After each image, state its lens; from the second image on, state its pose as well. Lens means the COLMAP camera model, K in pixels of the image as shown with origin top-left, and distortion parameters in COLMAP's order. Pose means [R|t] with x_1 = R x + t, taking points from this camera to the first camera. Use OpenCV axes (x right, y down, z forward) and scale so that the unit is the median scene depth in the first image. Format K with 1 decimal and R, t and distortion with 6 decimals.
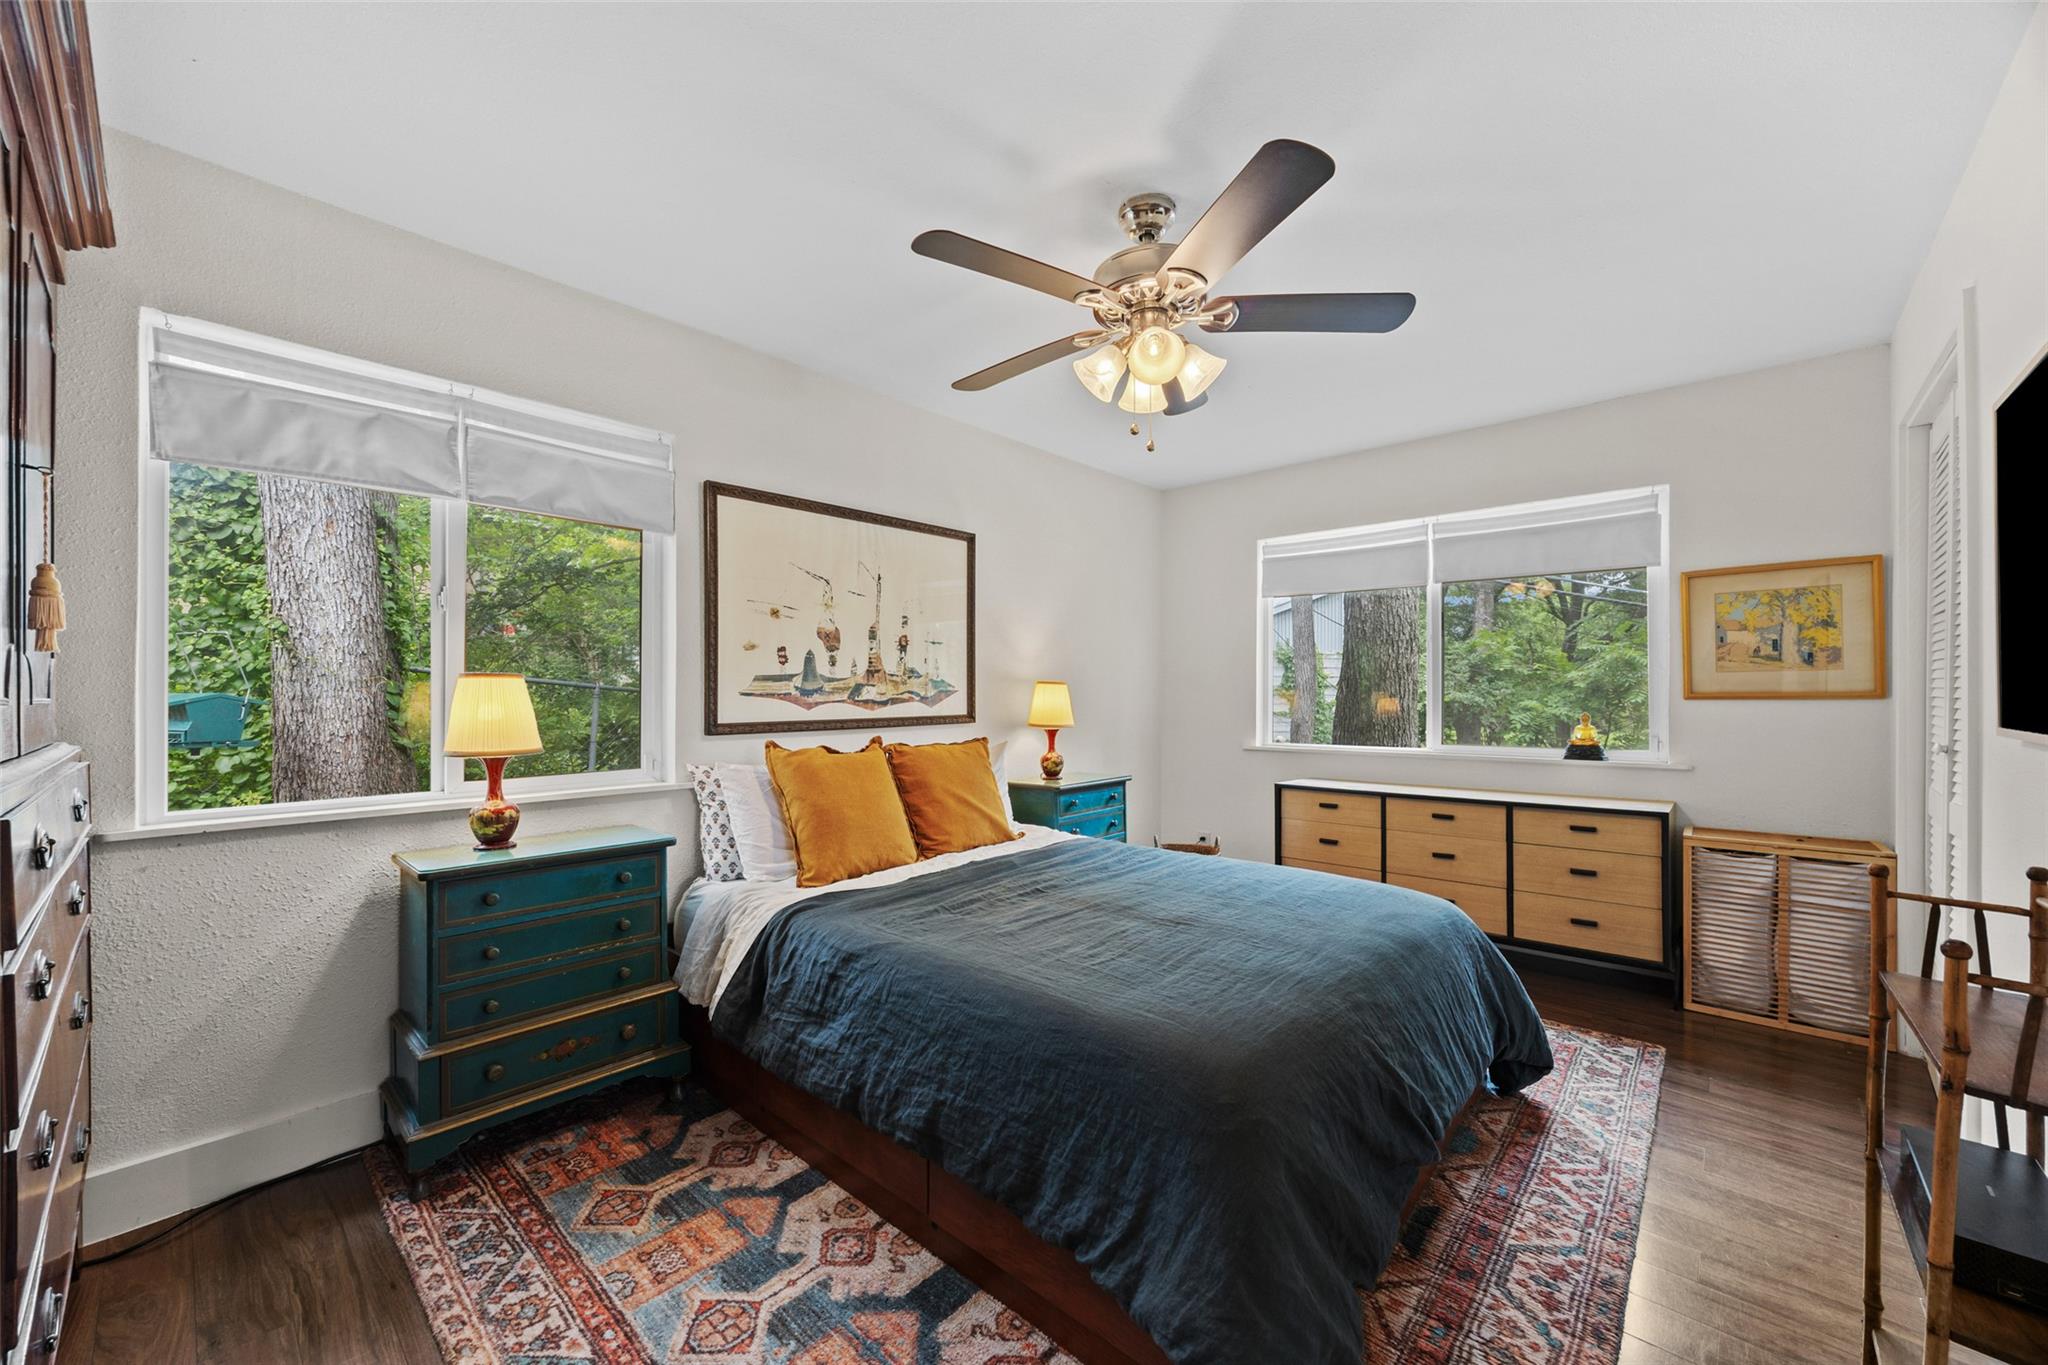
lens RADIAL K [[784.9, 0, 1024.5], [0, 784.9, 687.2], [0, 0, 1]] dist [0.003056, -0.000291]
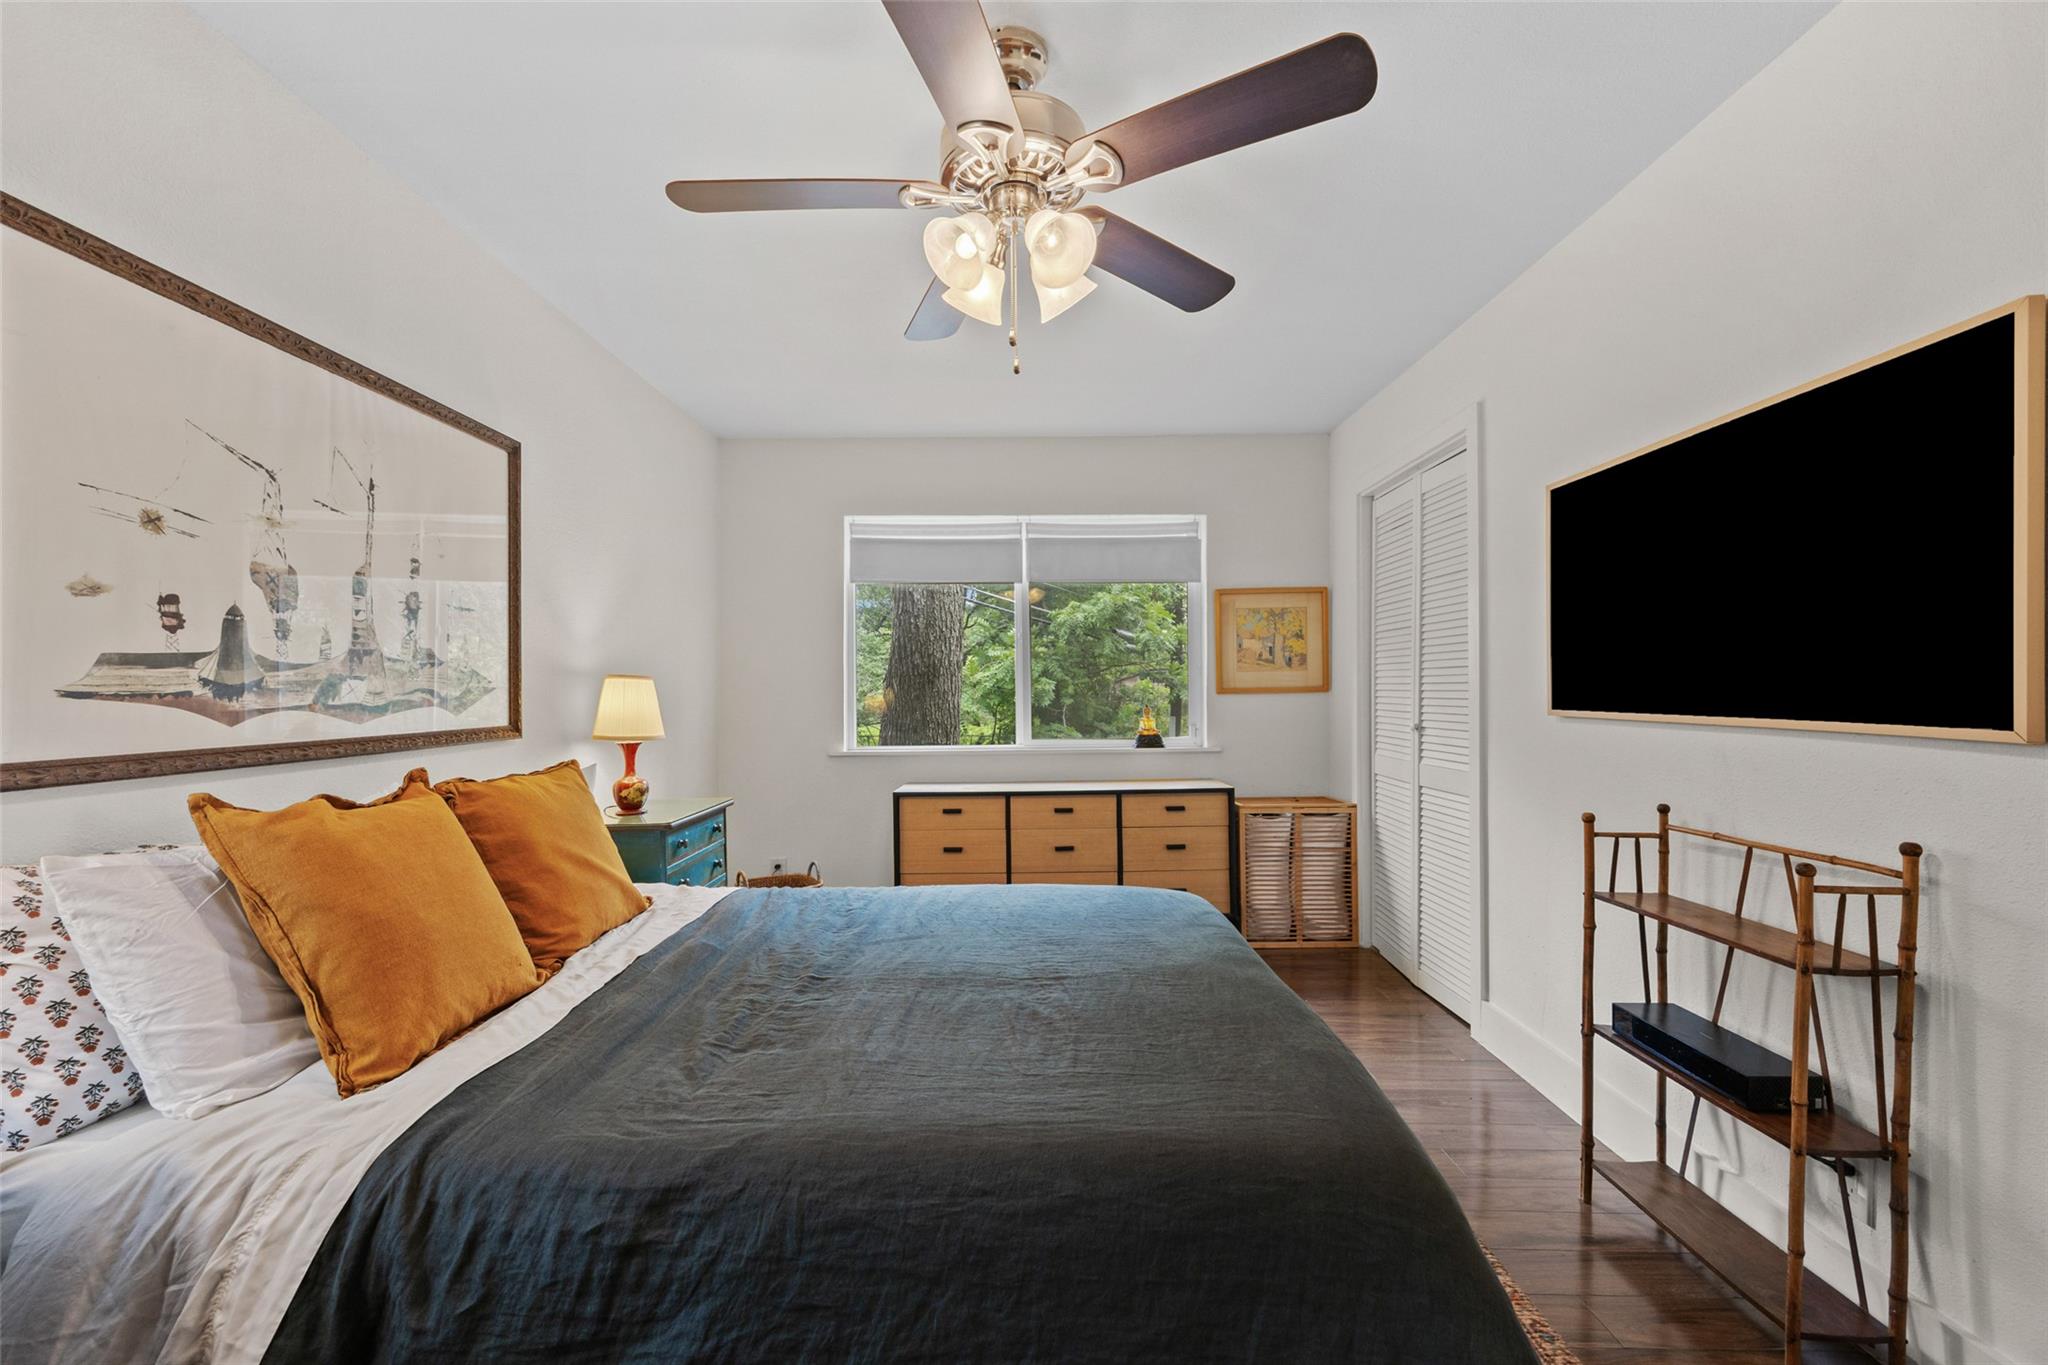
lens RADIAL K [[826.4, 0, 1020.9], [0, 826.4, 687.9], [0, 0, 1]] dist [0.010743, -0.000459]
pose [[0.740041, -0.001791, 0.672560, -0.266299], [0.001121, 0.999998, 0.001430, 0.004661], [-0.672561, -0.000305, 0.740042, 0.278749]]
